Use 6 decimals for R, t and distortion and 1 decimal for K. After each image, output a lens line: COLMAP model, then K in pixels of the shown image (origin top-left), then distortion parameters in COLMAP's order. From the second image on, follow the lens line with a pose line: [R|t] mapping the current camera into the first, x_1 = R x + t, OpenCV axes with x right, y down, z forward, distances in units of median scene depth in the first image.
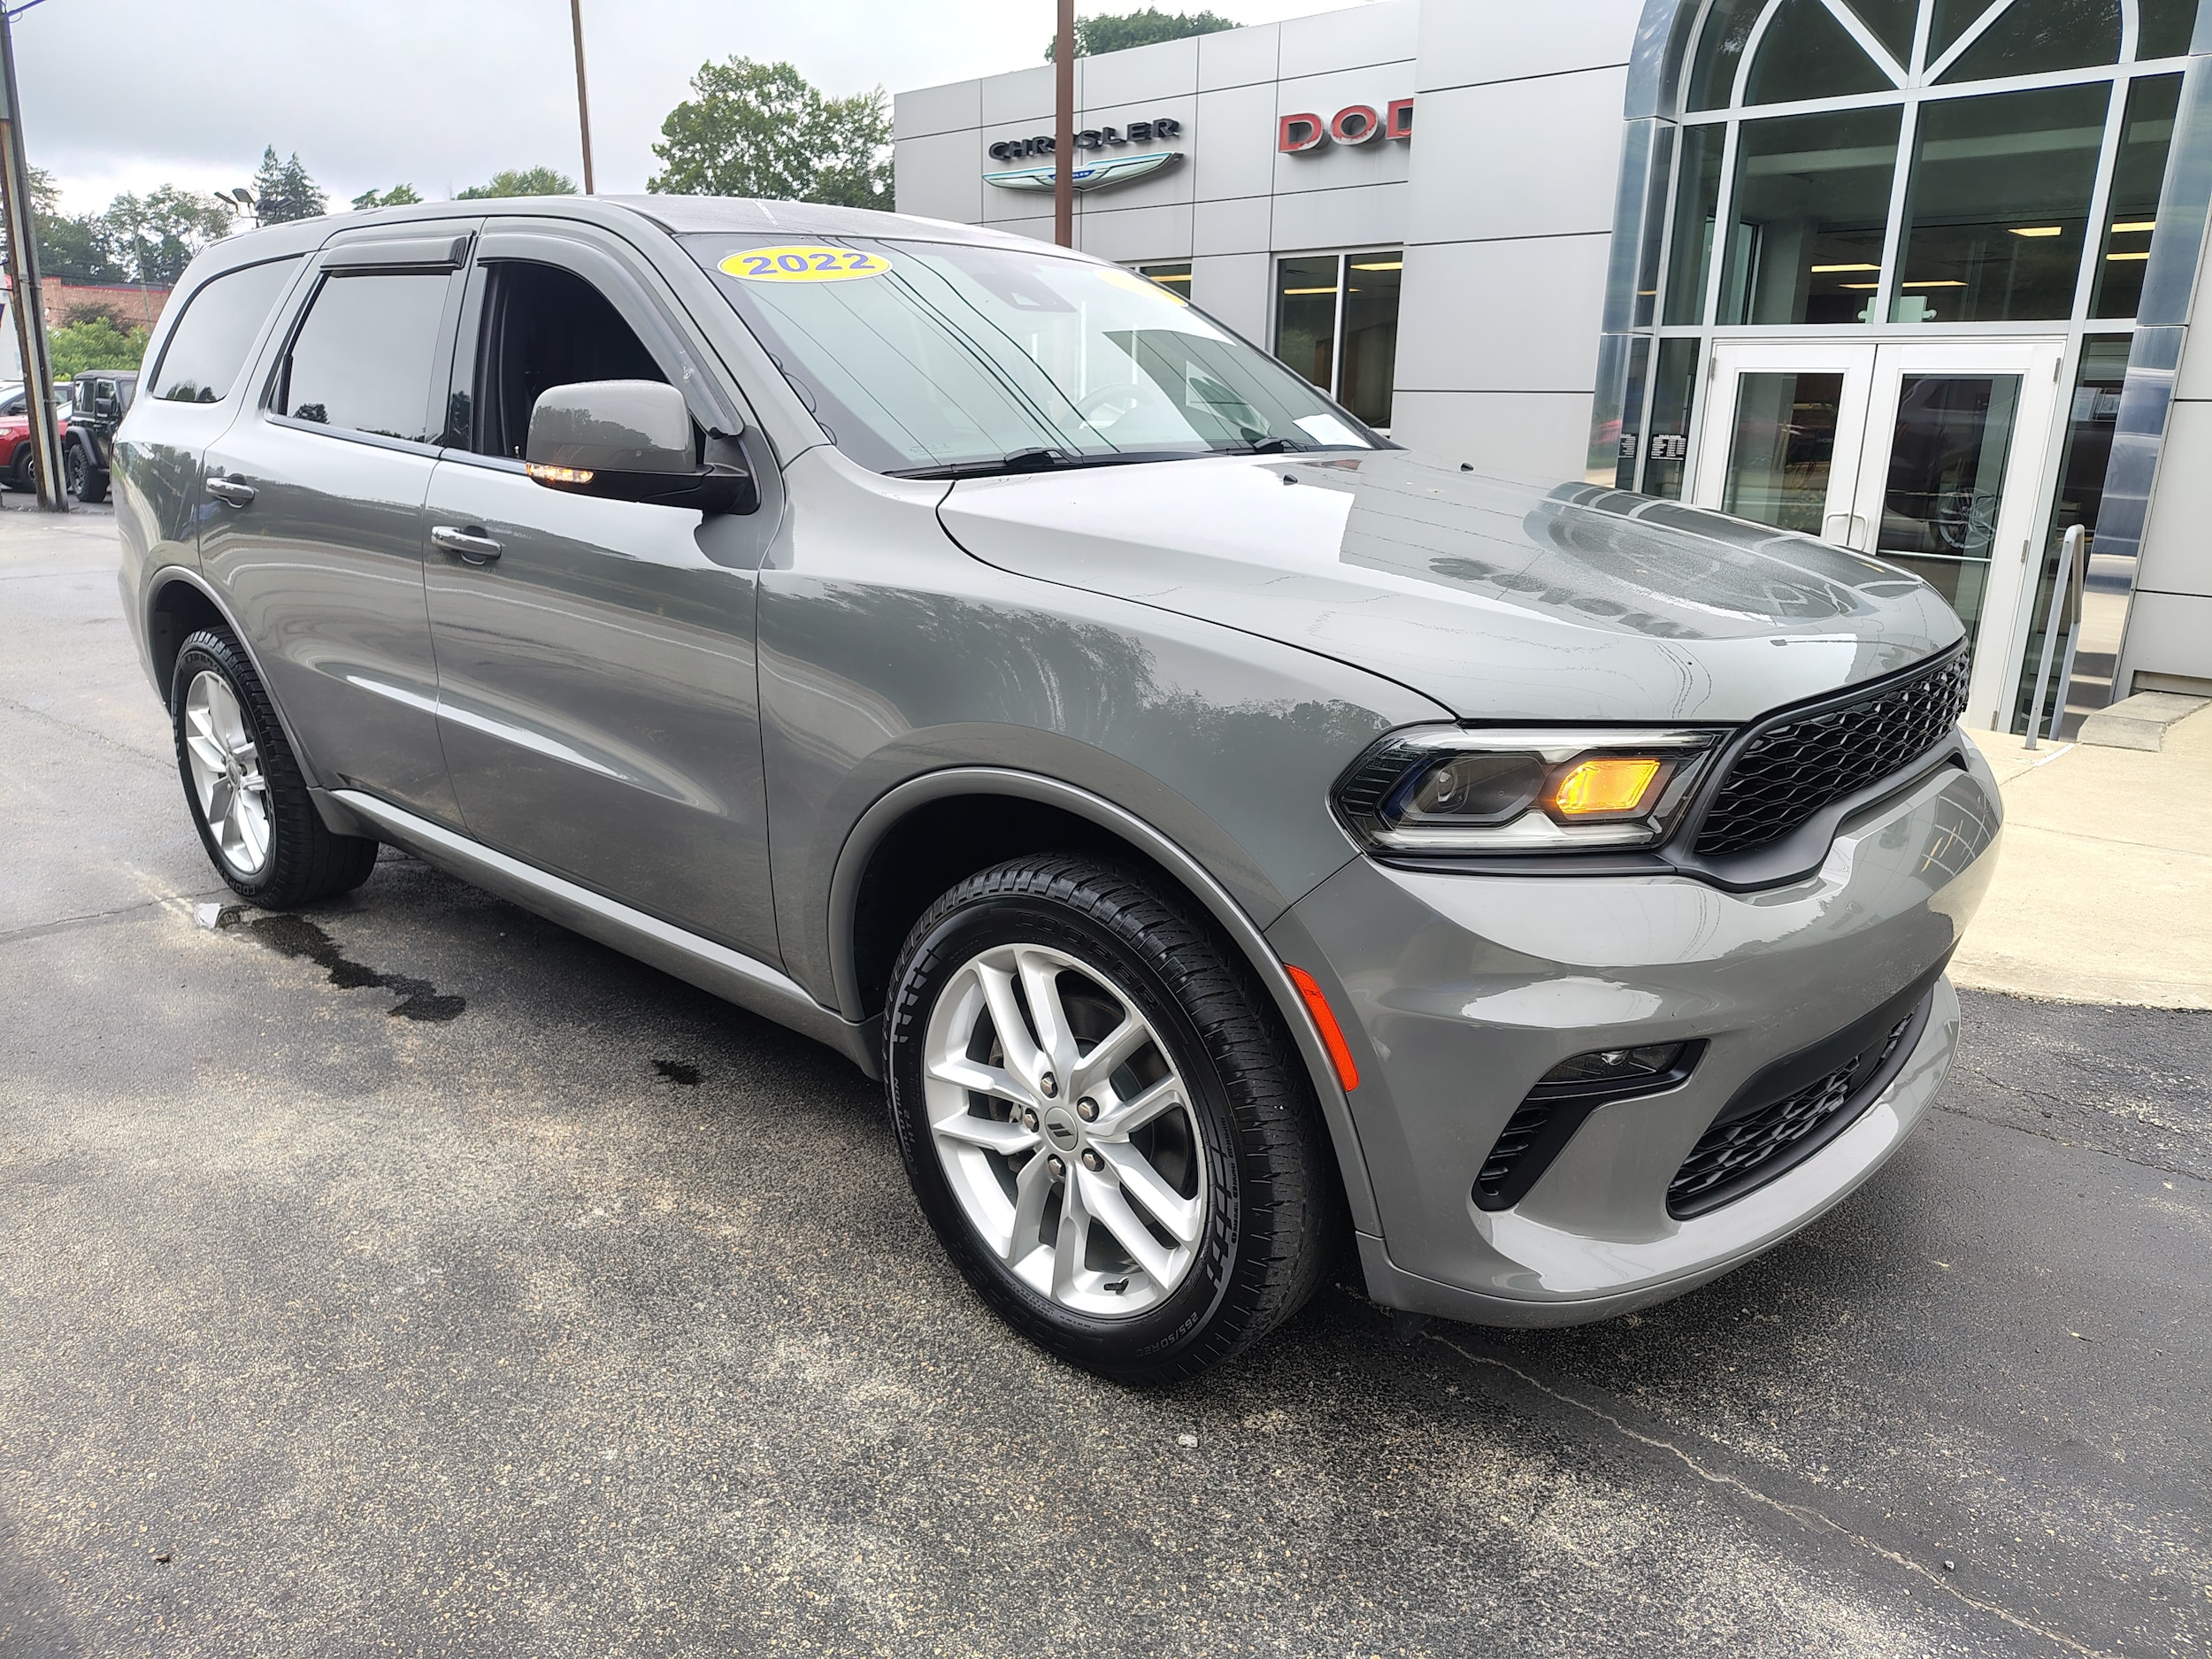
lens RADIAL K [[1543.4, 0, 1102.7], [0, 1543.4, 841.2], [0, 0, 1]] dist [0.027104, -0.024595]
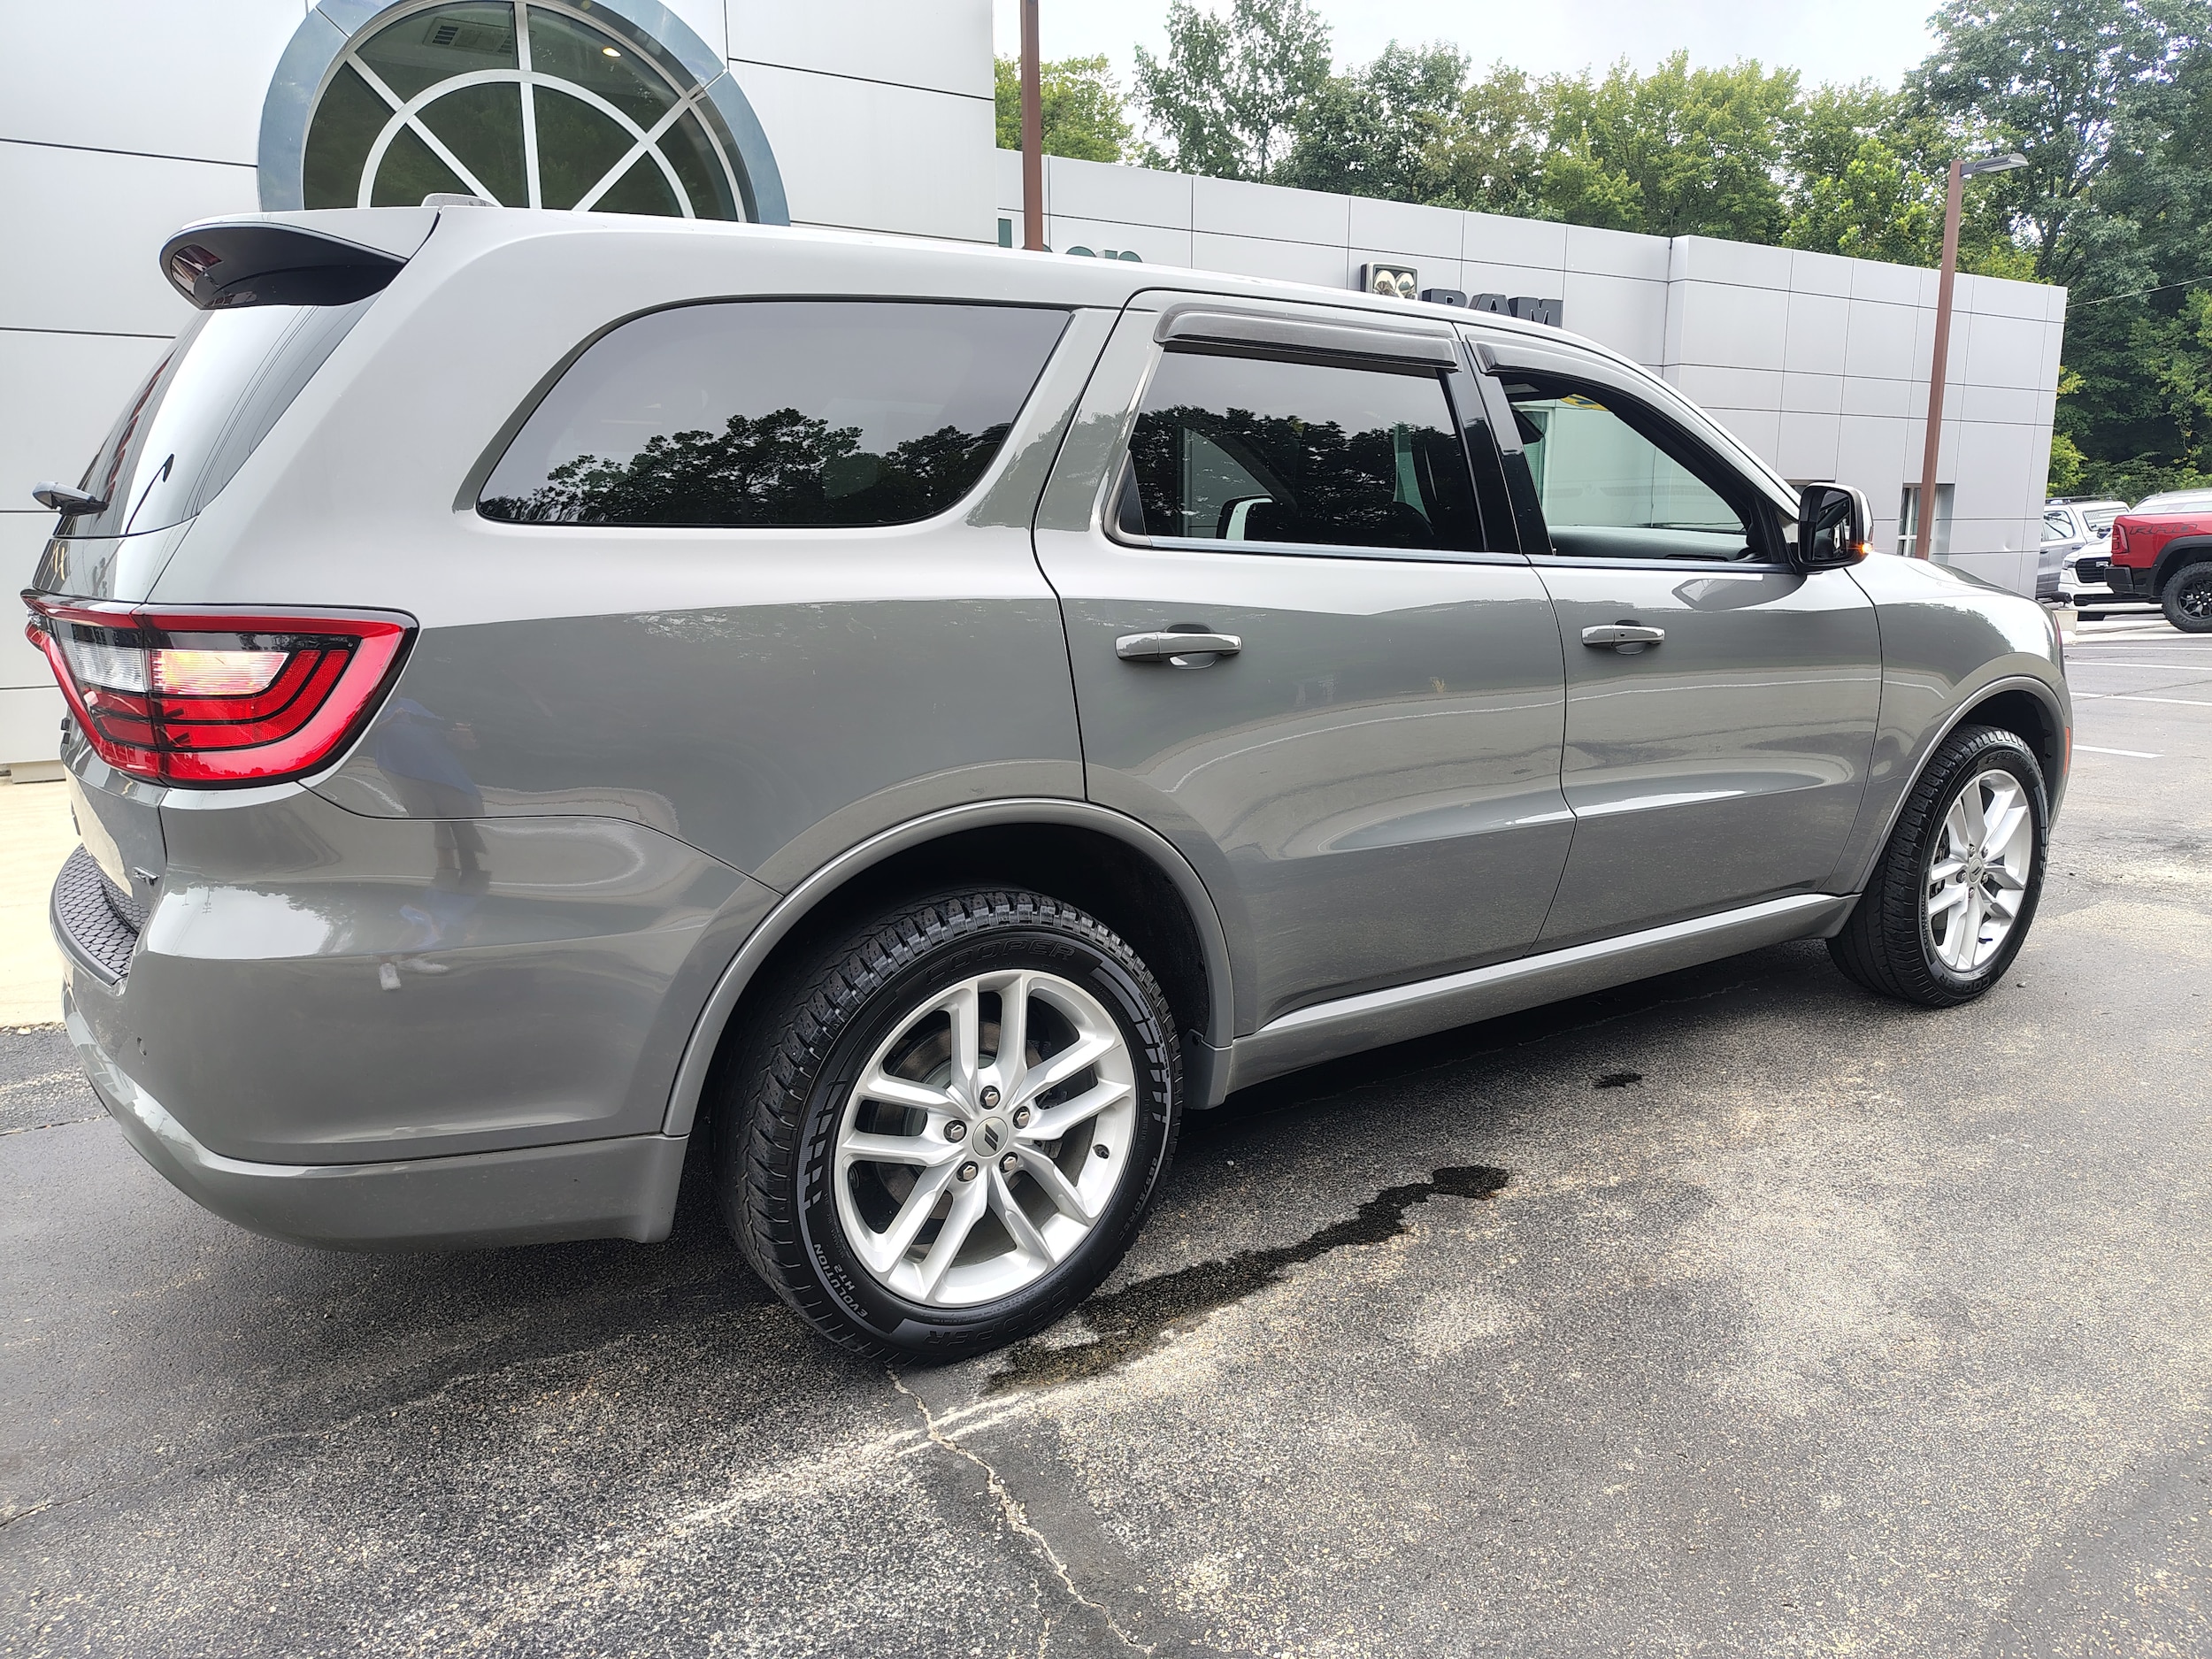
lens RADIAL K [[1543.4, 0, 1107.0], [0, 1543.4, 829.5], [0, 0, 1]] dist [0.027104, -0.024595]
pose [[0.225574, -0.205219, 0.952366, -0.665949], [0.282038, 0.949457, 0.137789, -0.137200], [-0.932508, 0.237521, 0.272052, 0.469920]]
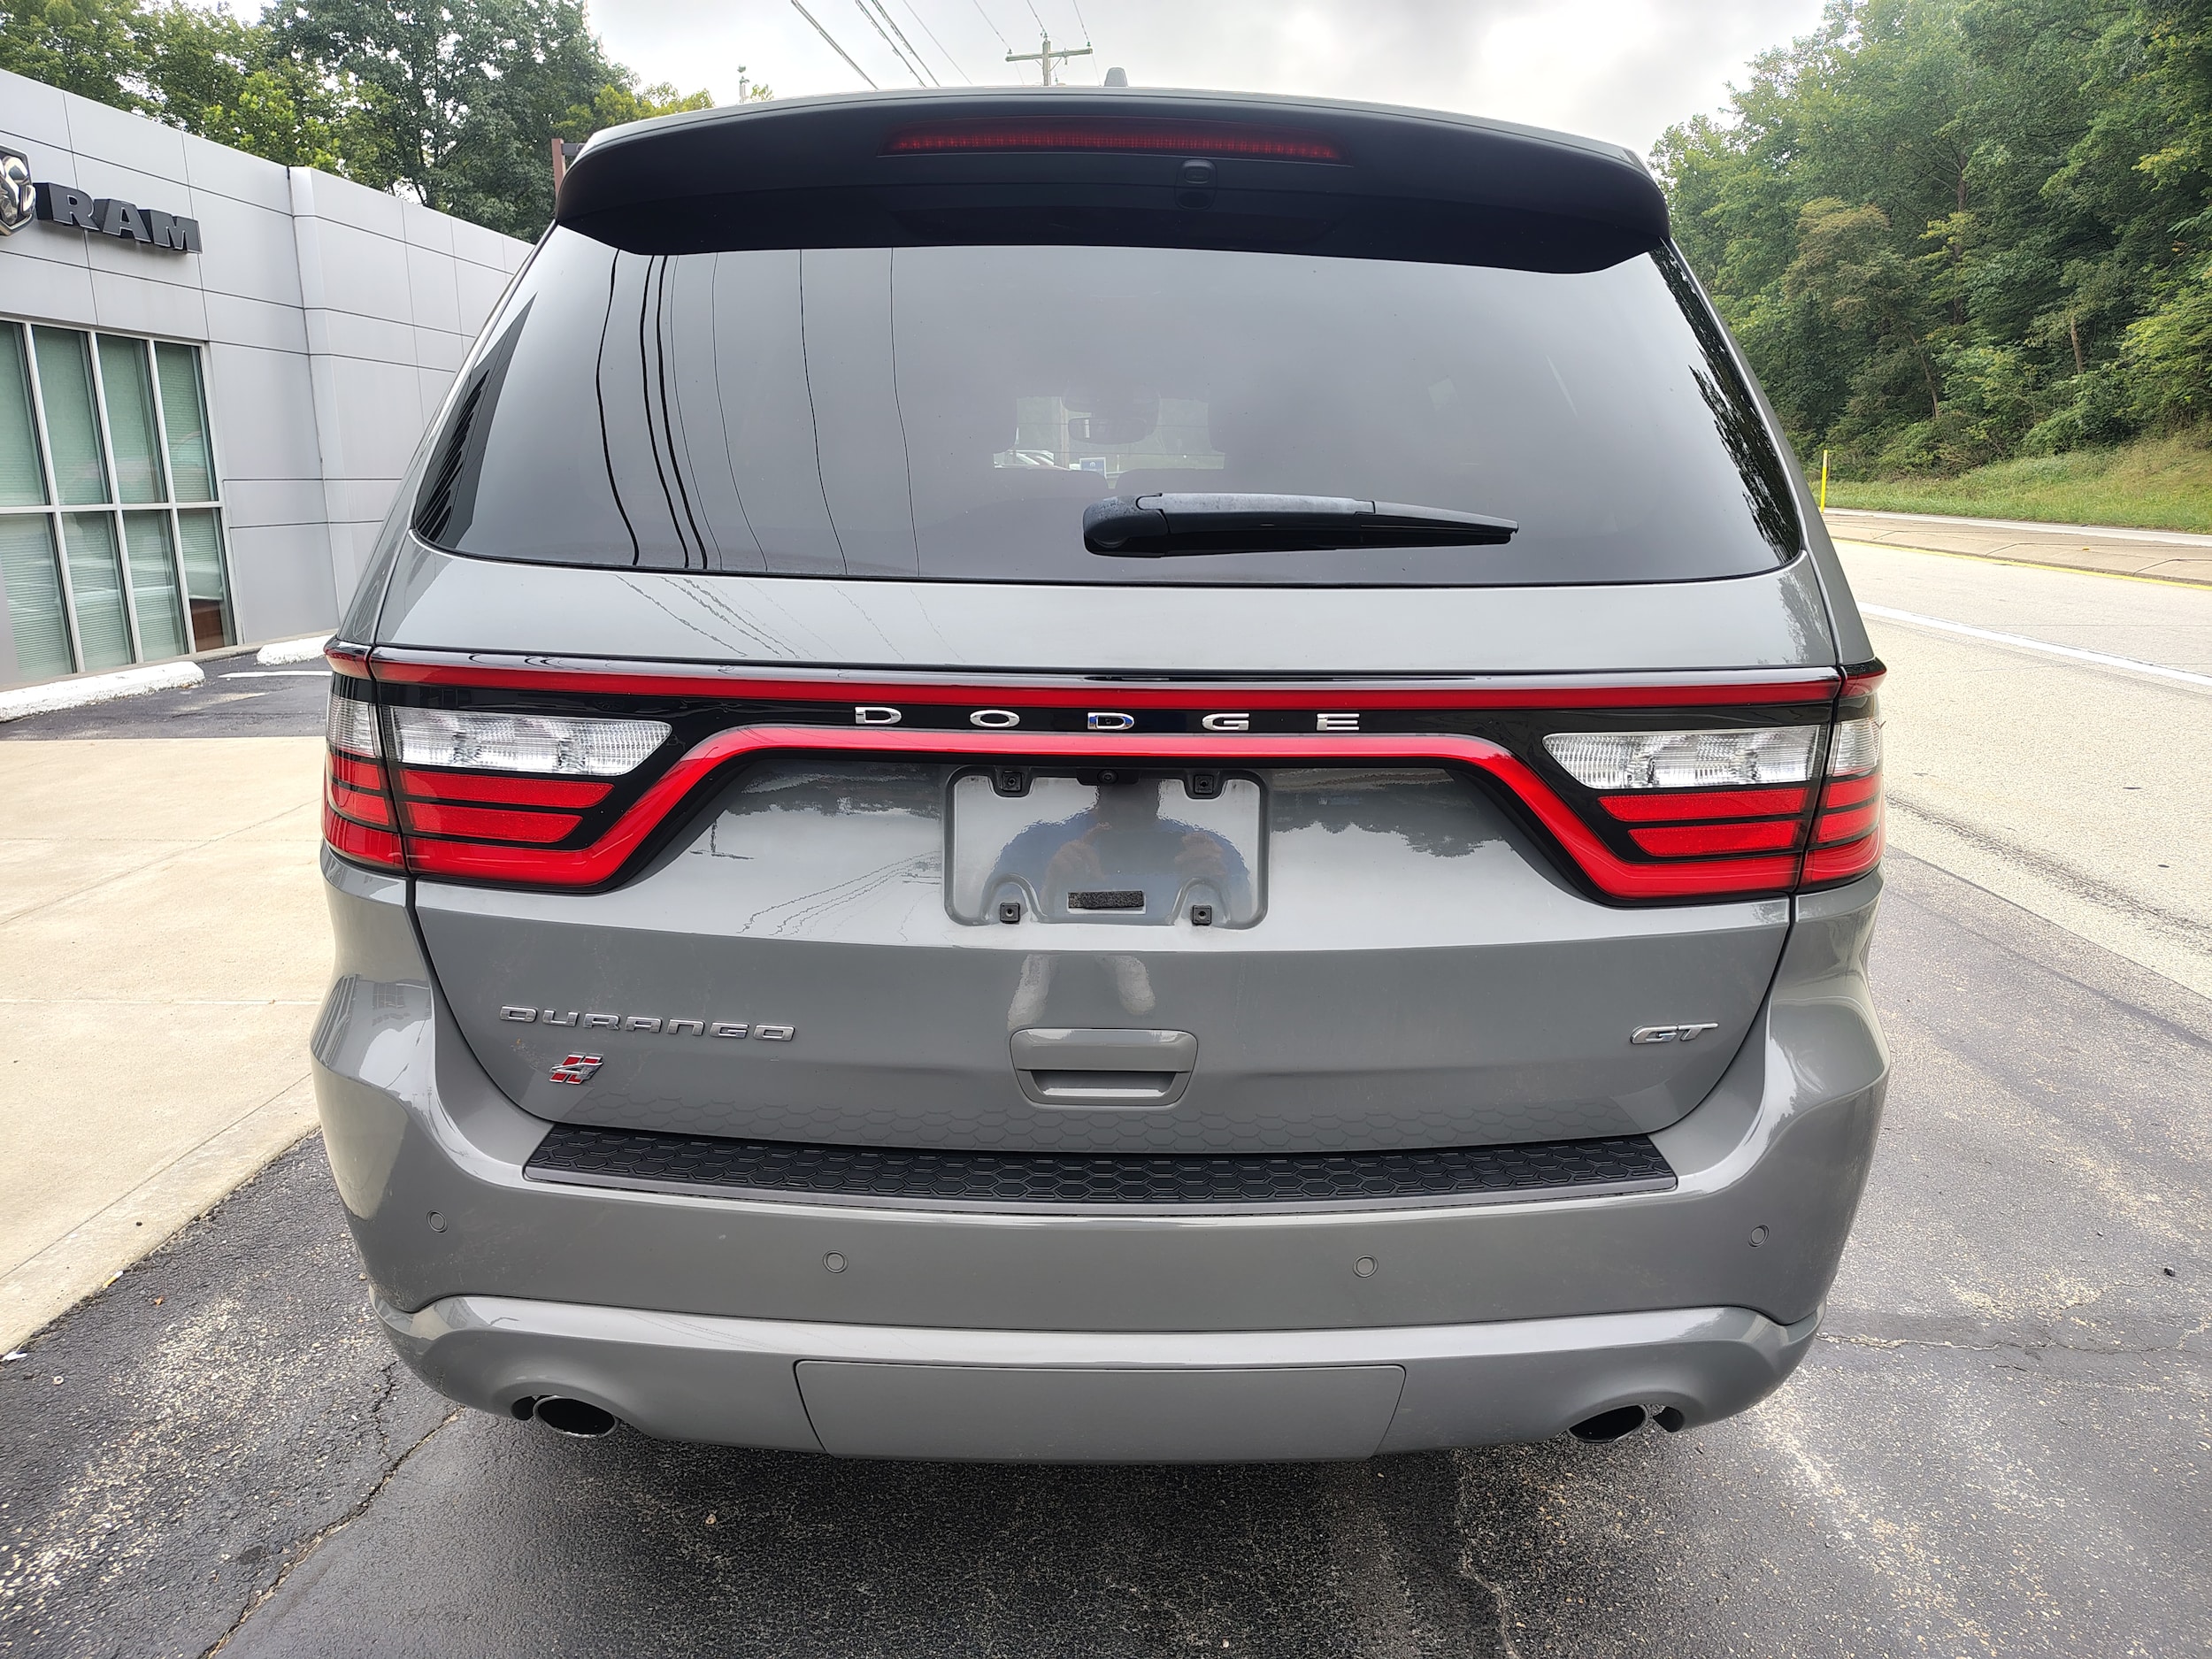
lens RADIAL K [[1543.4, 0, 1115.5], [0, 1543.4, 839.7], [0, 0, 1]] dist [0.027104, -0.024595]
pose [[-0.681285, -0.189444, 0.707080, -0.525918], [0.184196, 0.890487, 0.416059, -0.283926], [-0.708465, 0.413696, -0.571781, 0.917951]]
